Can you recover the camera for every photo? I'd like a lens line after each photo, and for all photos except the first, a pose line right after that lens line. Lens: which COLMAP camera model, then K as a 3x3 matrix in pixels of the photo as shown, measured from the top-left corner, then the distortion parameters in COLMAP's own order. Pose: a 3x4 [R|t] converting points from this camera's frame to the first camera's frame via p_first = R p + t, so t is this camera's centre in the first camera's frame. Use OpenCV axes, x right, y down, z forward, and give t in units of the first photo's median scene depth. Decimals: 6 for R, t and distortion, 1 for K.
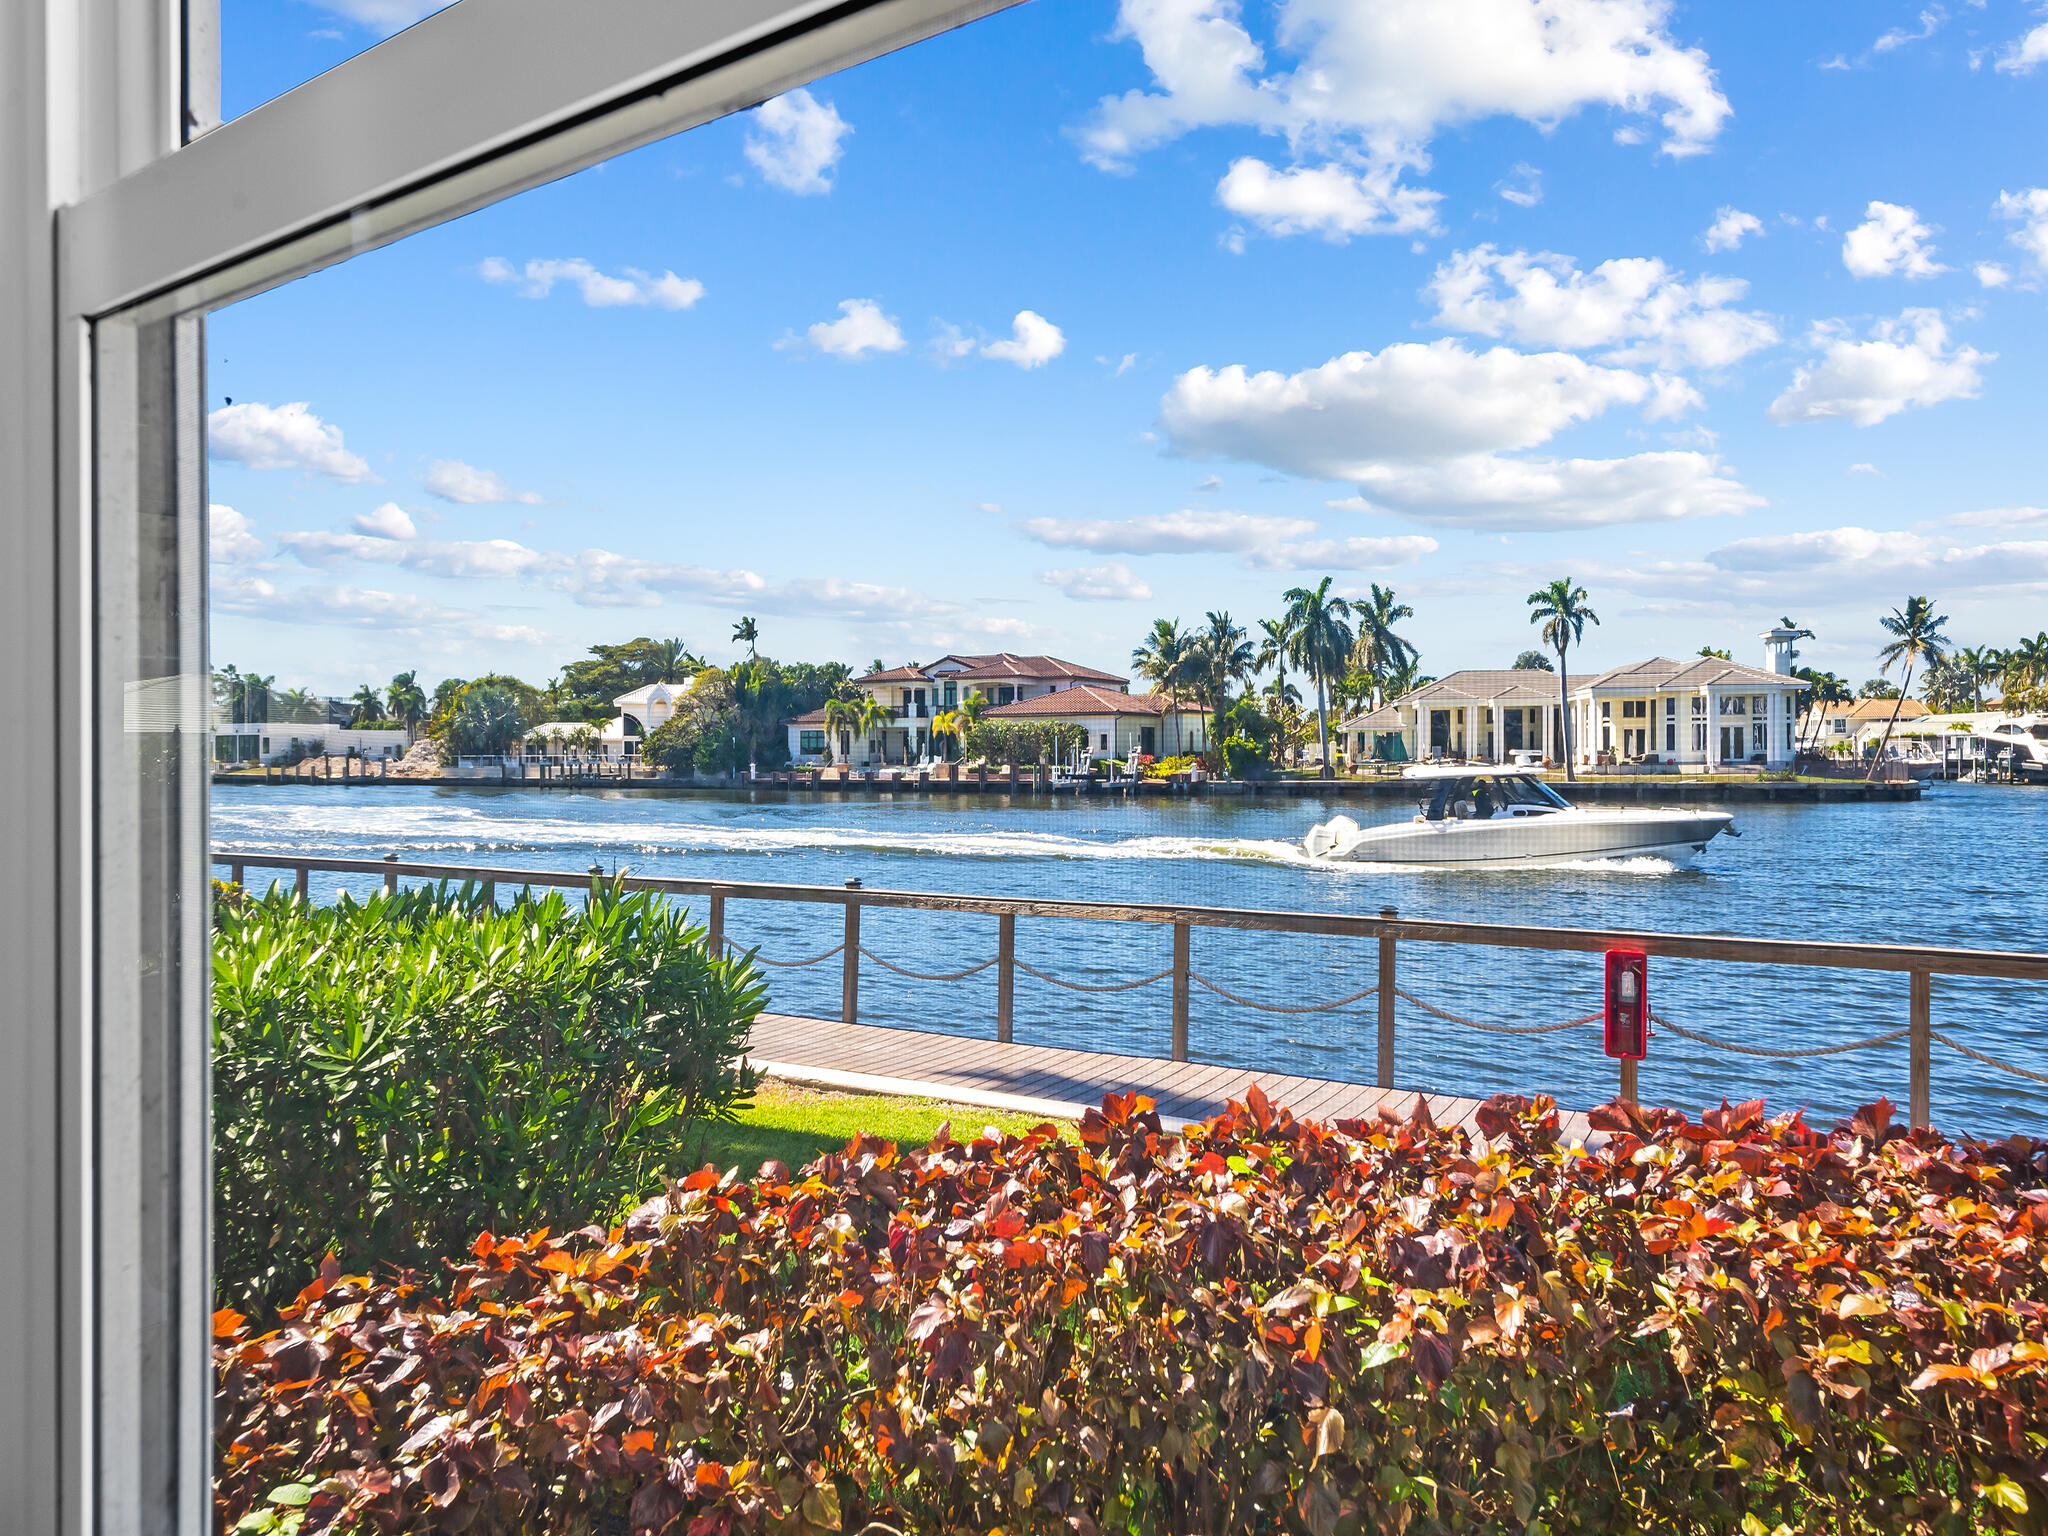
lens RADIAL K [[1351.7, 0, 1013.7], [0, 1351.7, 761.7], [0, 0, 1]] dist [0.008901, -0.001000]
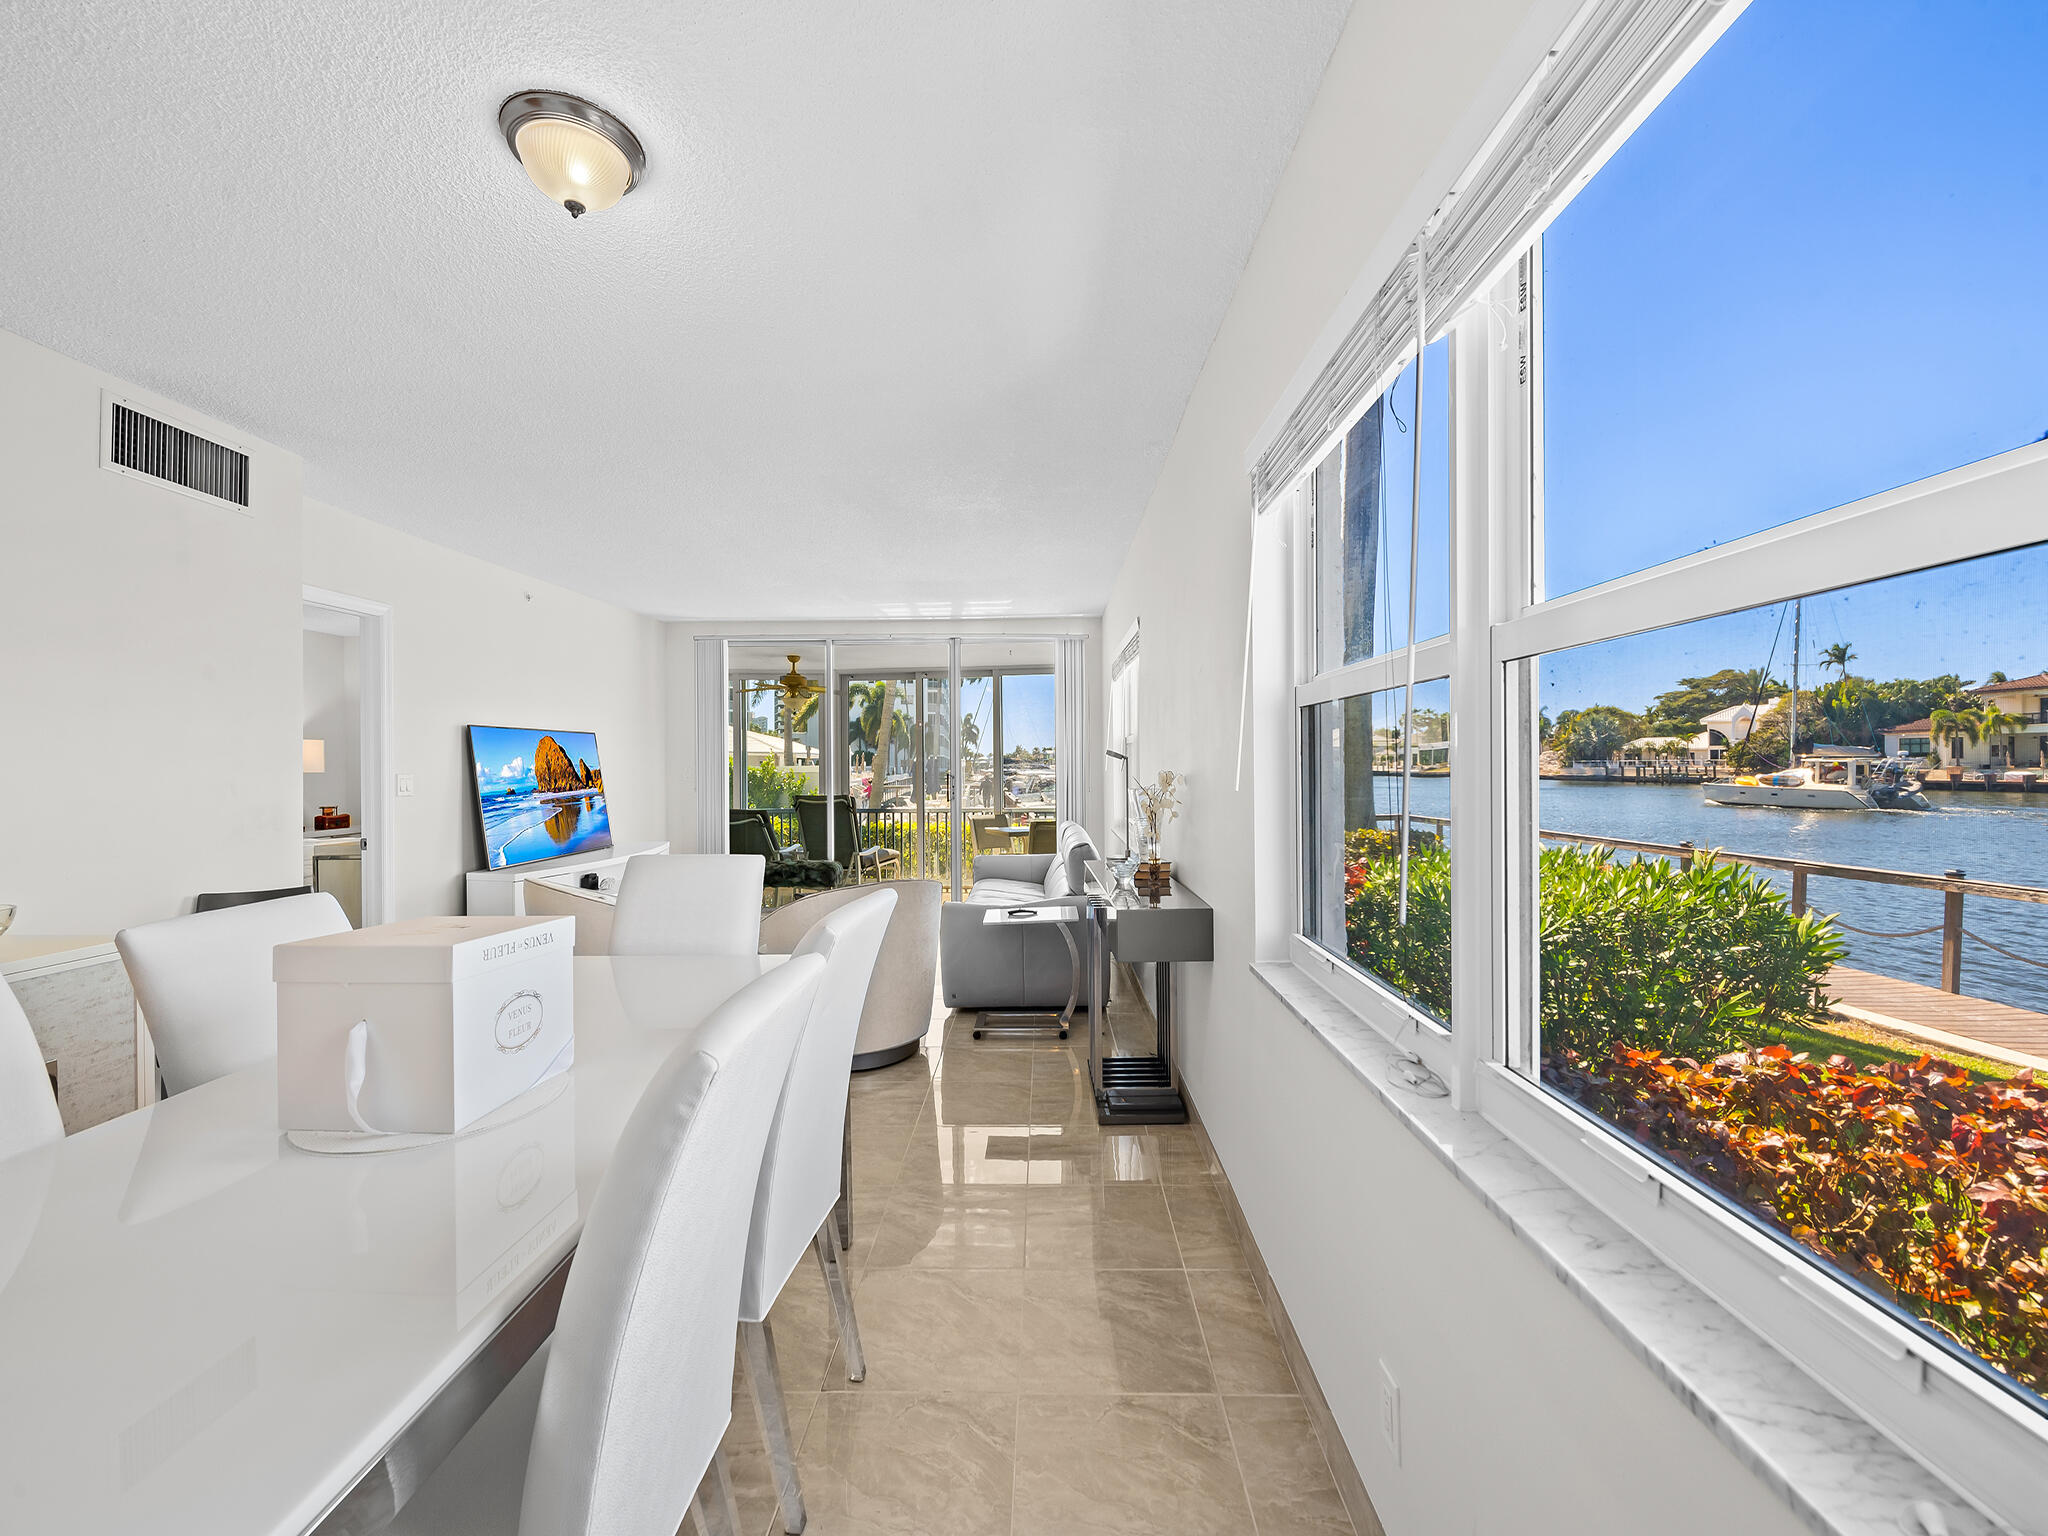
lens RADIAL K [[804.5, 0, 1027.7], [0, 804.5, 766.1], [0, 0, 1]] dist [0.003276, -0.003552]
pose [[0.554056, -0.000019, -0.832479, 0.056942], [0.001583, 0.999998, 0.001031, -0.021061], [0.832478, -0.001889, 0.554056, -0.207569]]
